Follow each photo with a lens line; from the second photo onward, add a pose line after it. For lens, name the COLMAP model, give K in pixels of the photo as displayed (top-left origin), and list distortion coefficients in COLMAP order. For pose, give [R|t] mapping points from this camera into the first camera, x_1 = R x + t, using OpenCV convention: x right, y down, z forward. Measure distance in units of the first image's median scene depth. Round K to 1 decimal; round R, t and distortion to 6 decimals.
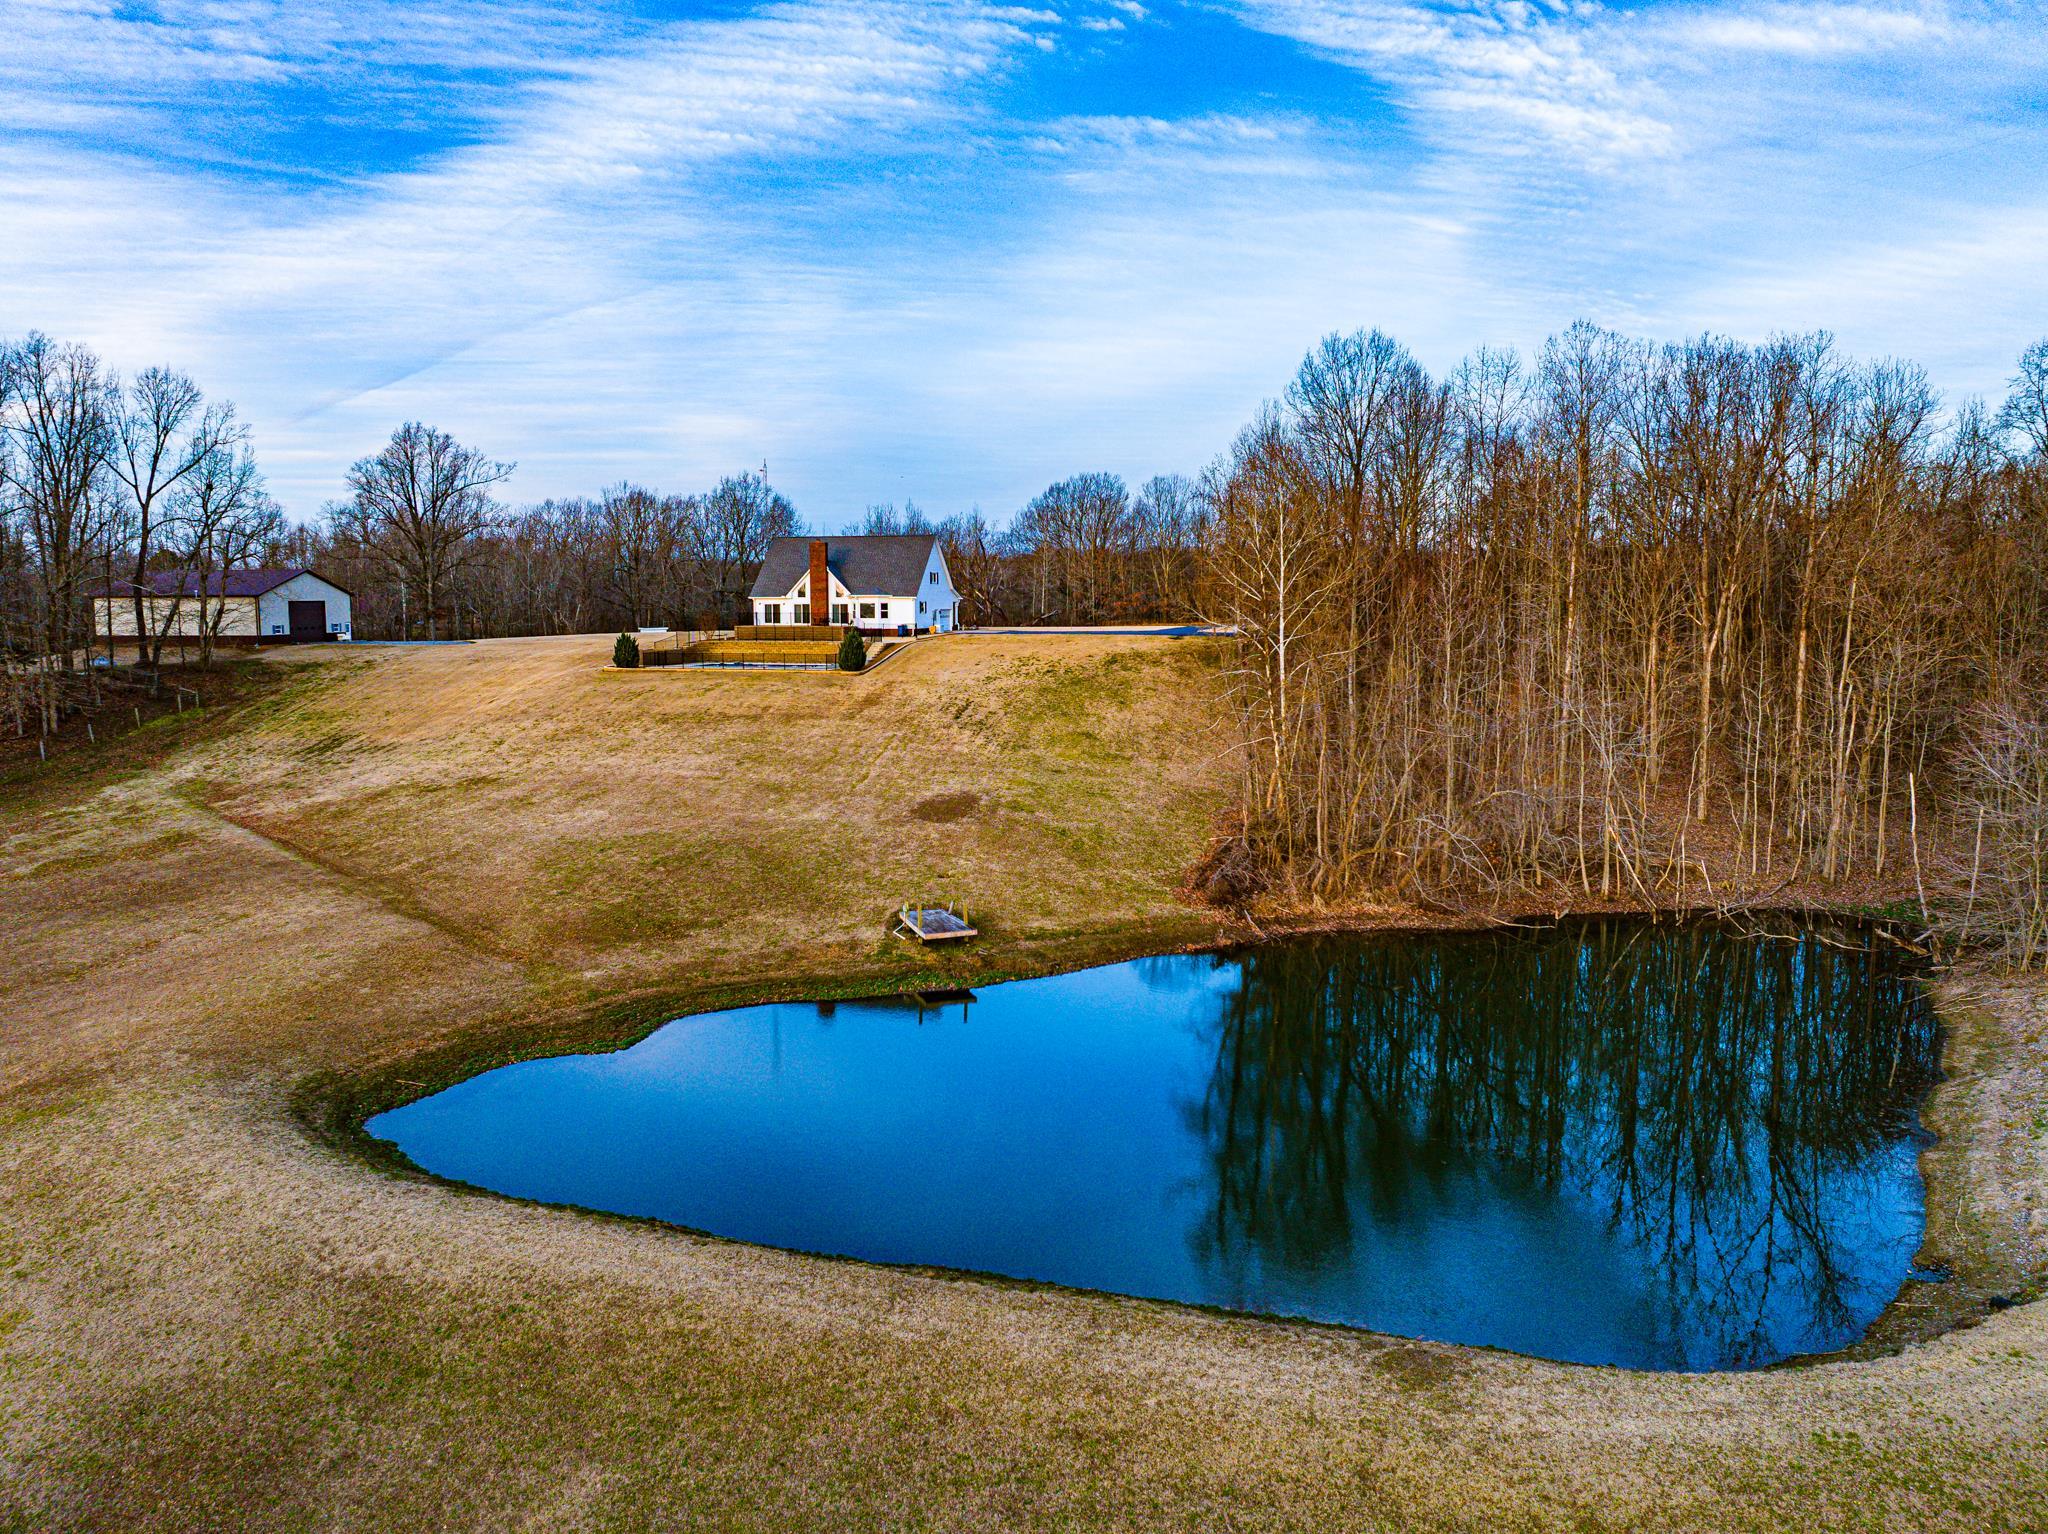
lens RADIAL K [[1444.2, 0, 1027.6], [0, 1444.2, 765.6], [0, 0, 1]] dist [-0.047813, 0.030948]
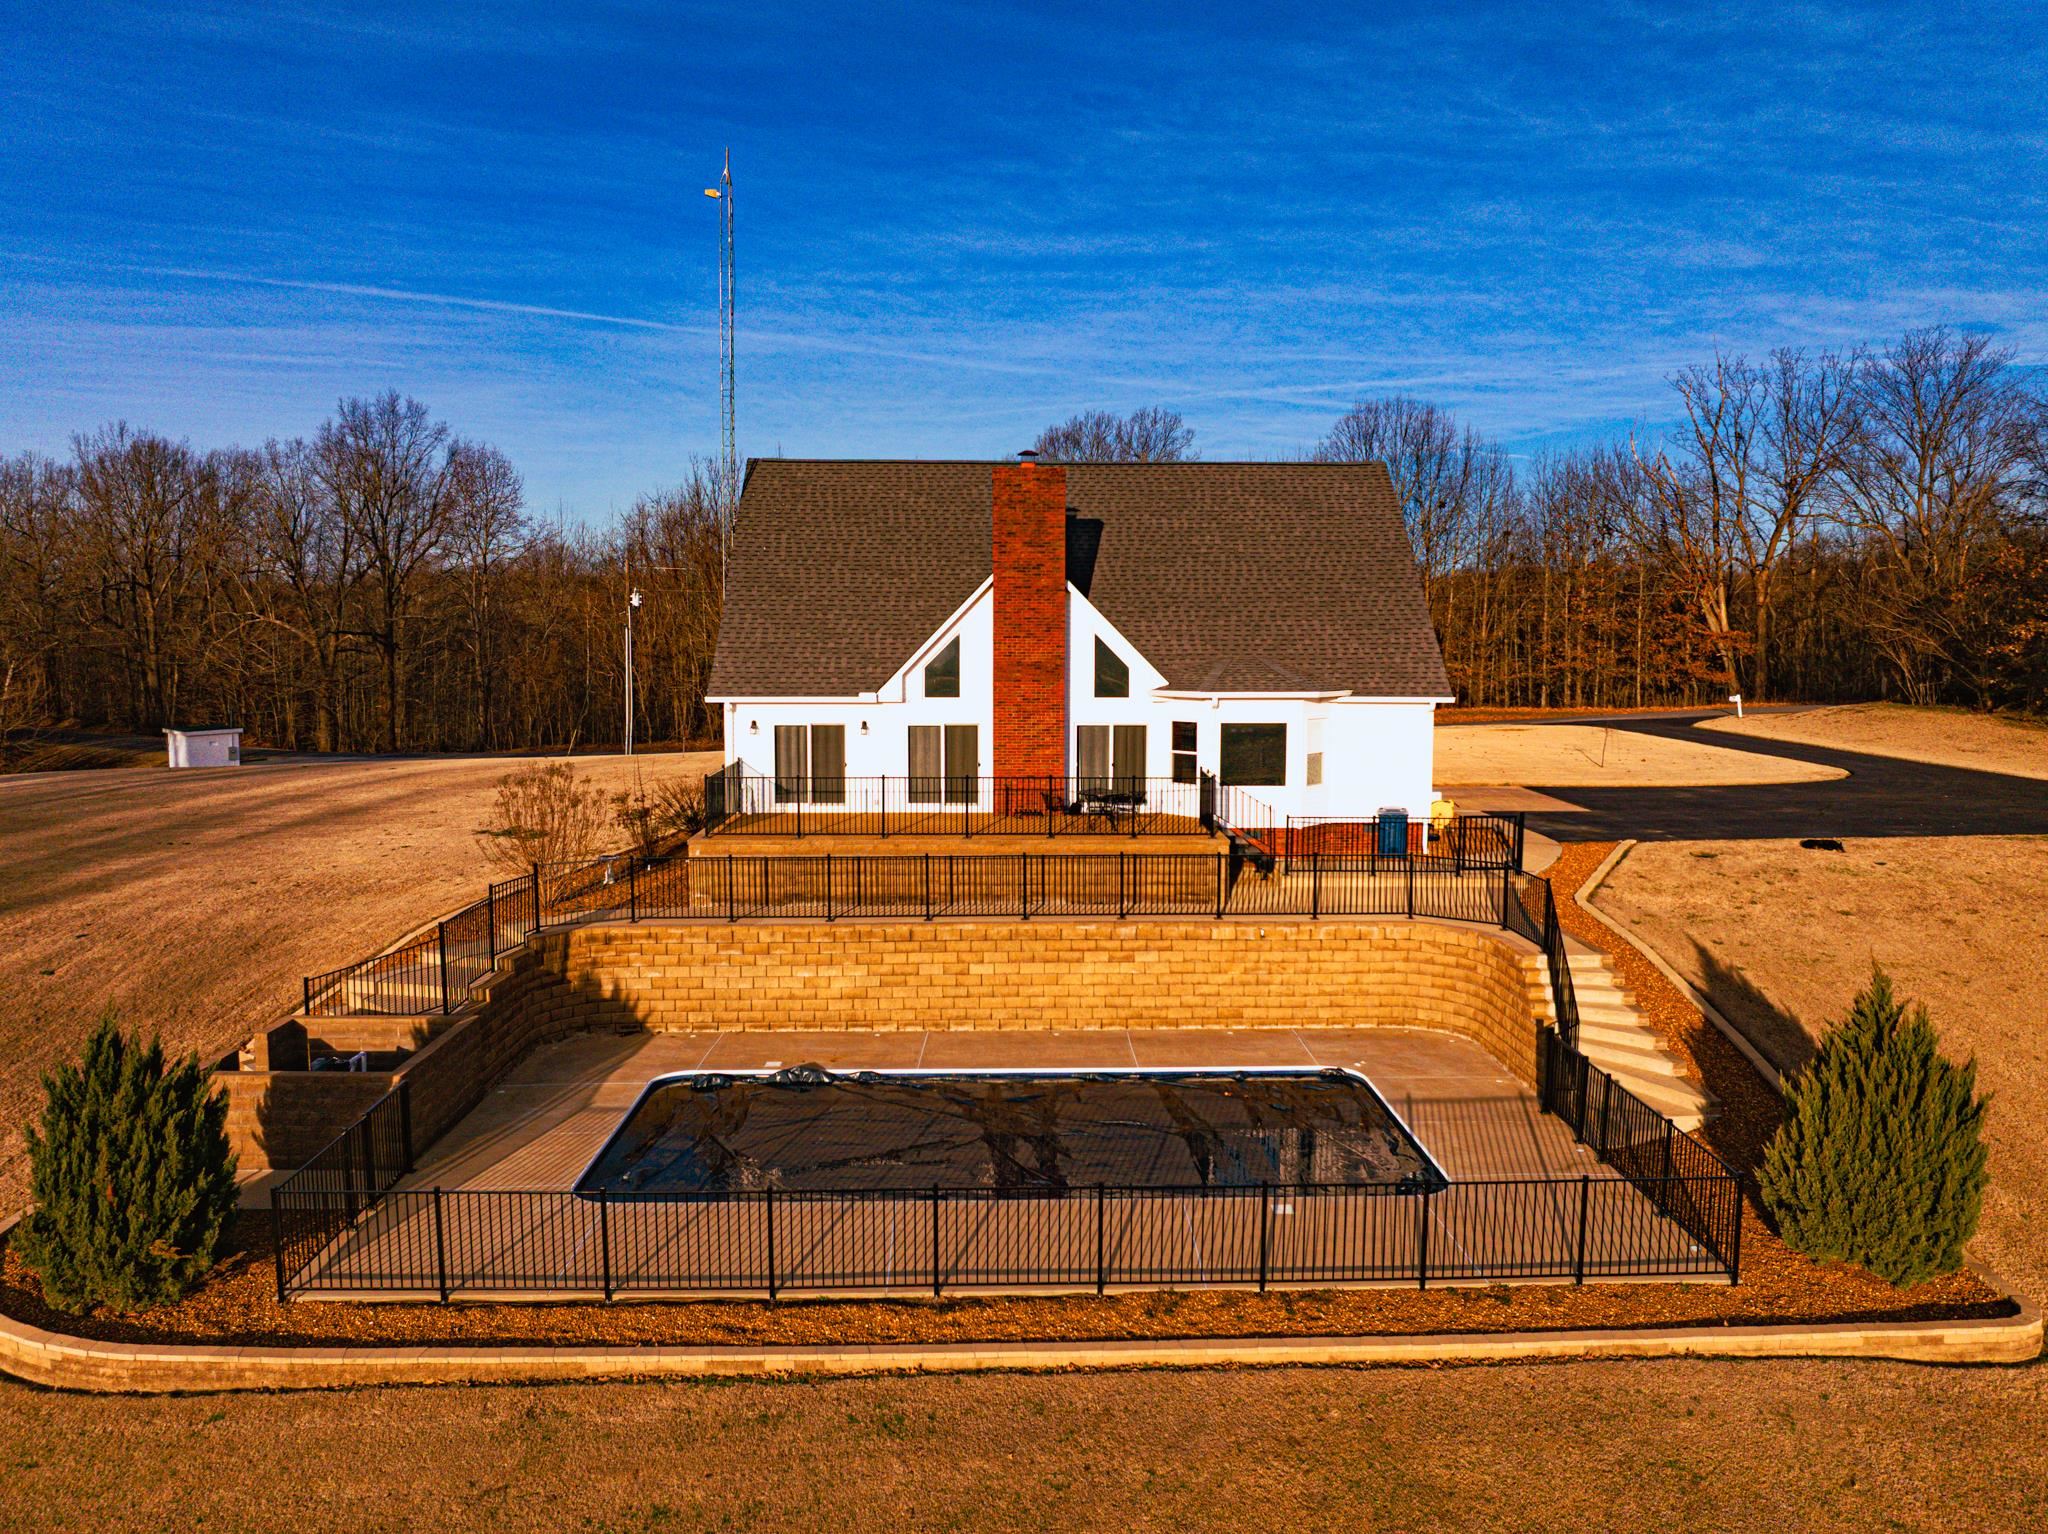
lens RADIAL K [[1444.2, 0, 1013.3], [0, 1444.2, 769.0], [0, 0, 1]] dist [-0.047813, 0.030948]
pose [[0.960931, -0.022610, 0.275864, -0.210739], [0.027453, 0.999529, -0.013709, -0.101182], [-0.275424, 0.020747, 0.961099, 0.769673]]
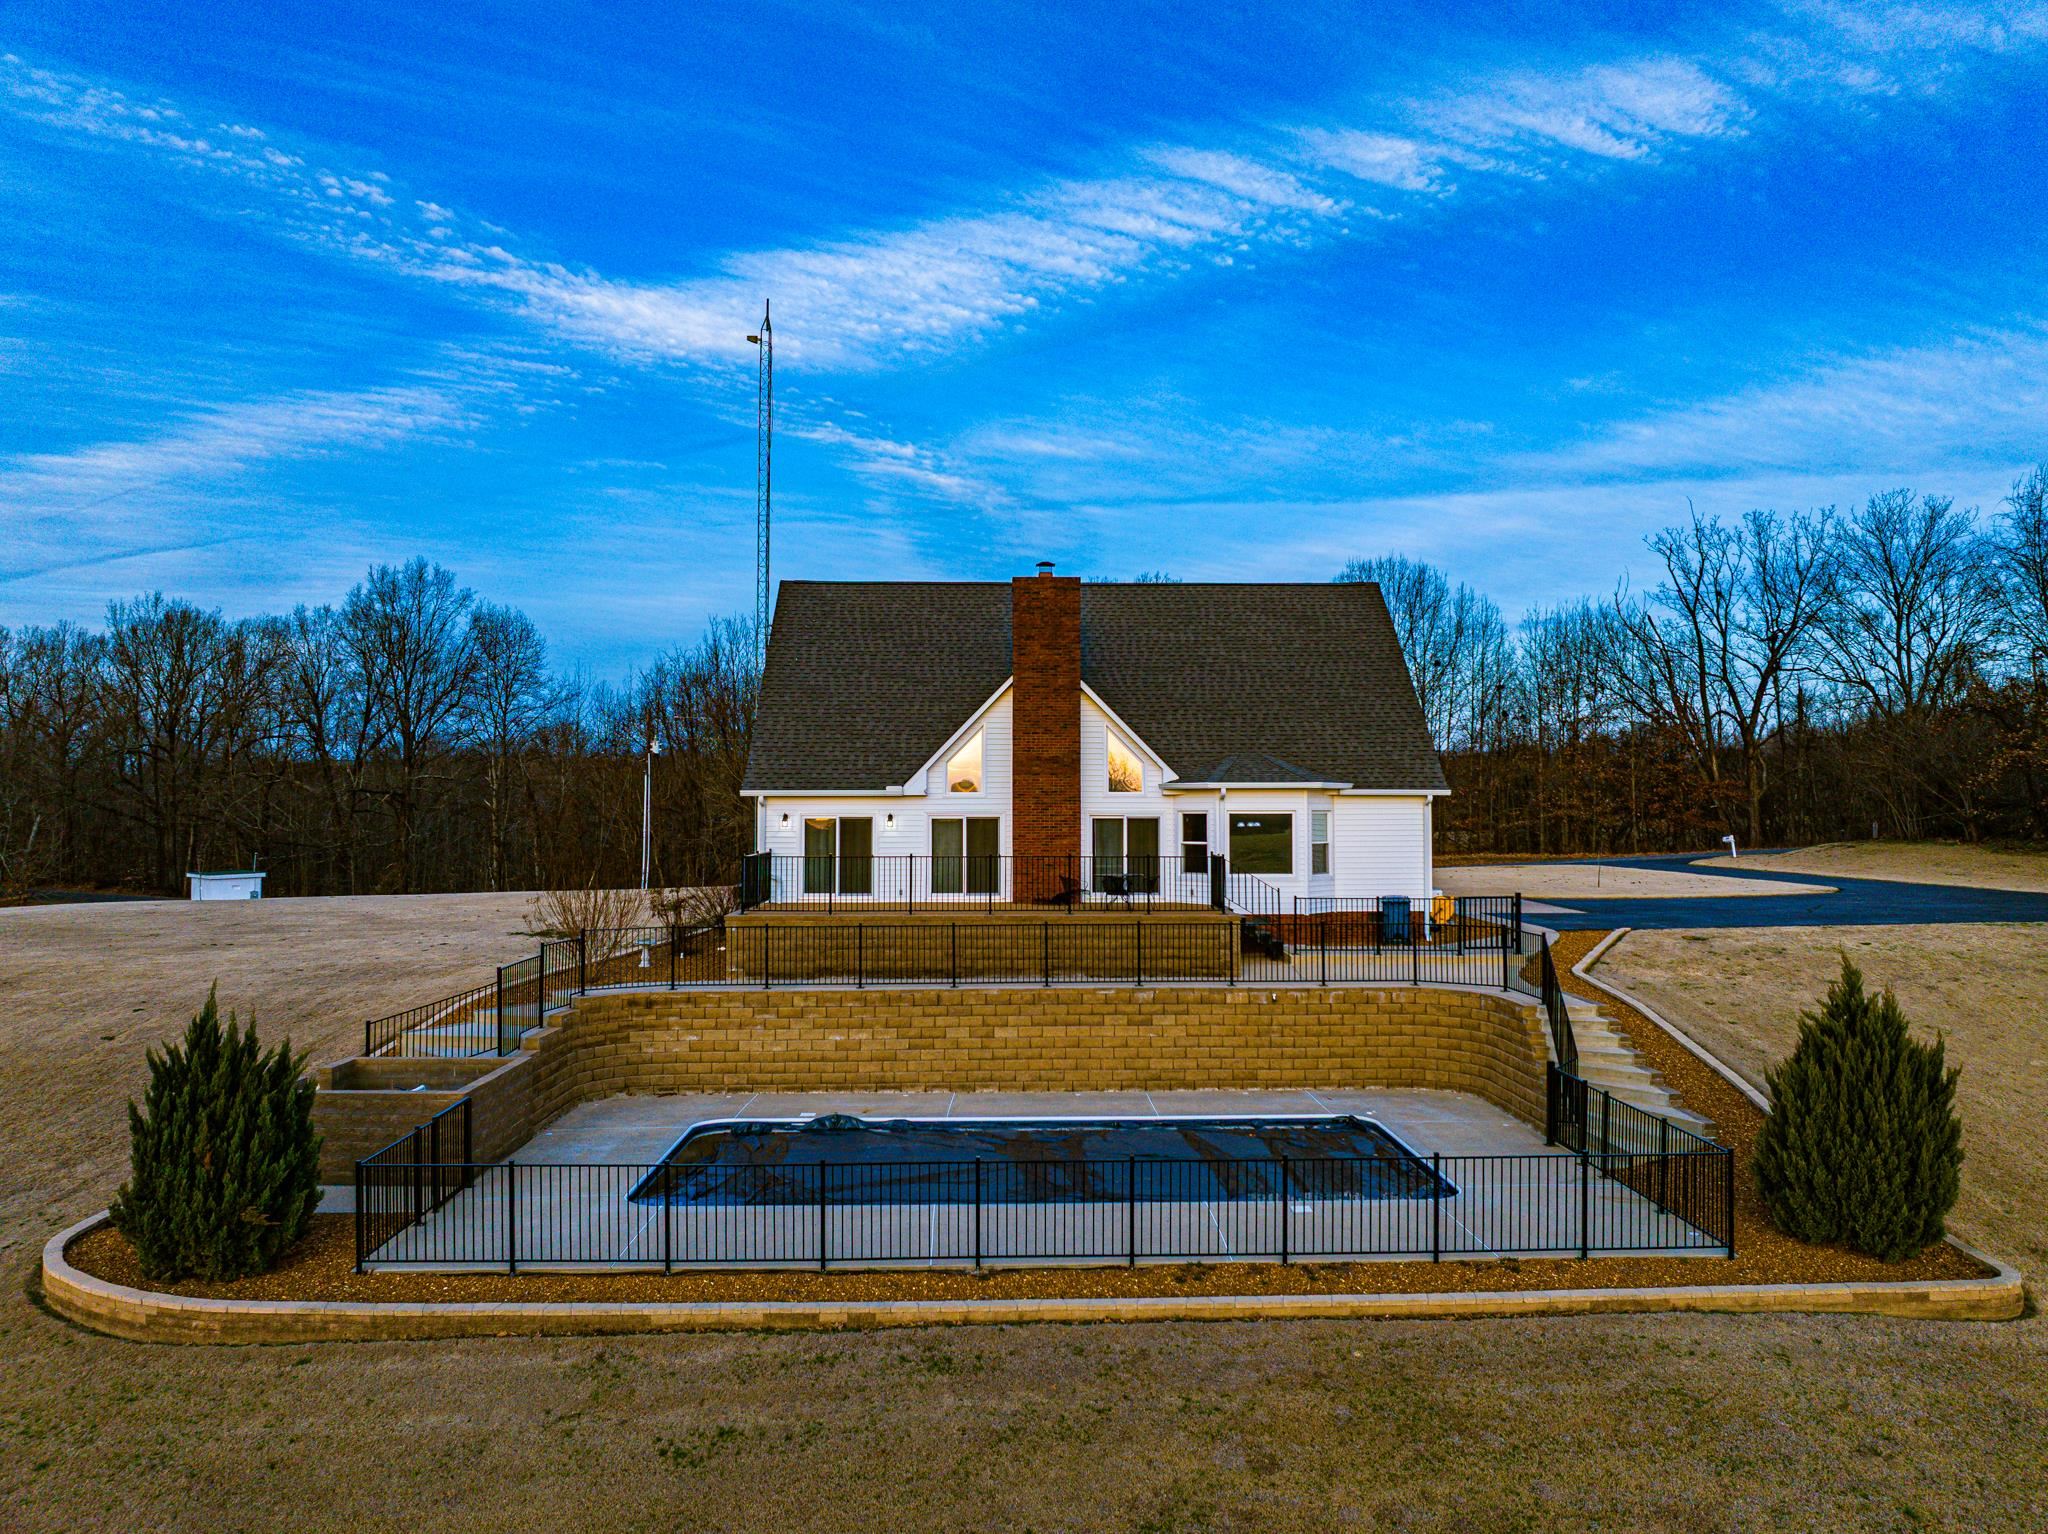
lens RADIAL K [[1444.2, 0, 1016.2], [0, 1444.2, 773.2], [0, 0, 1]] dist [-0.047813, 0.030948]
pose [[0.960753, 0.008689, 0.277270, -0.217011], [0.030554, 0.990114, -0.136899, -0.085279], [-0.275718, 0.139997, 0.950989, 0.759960]]
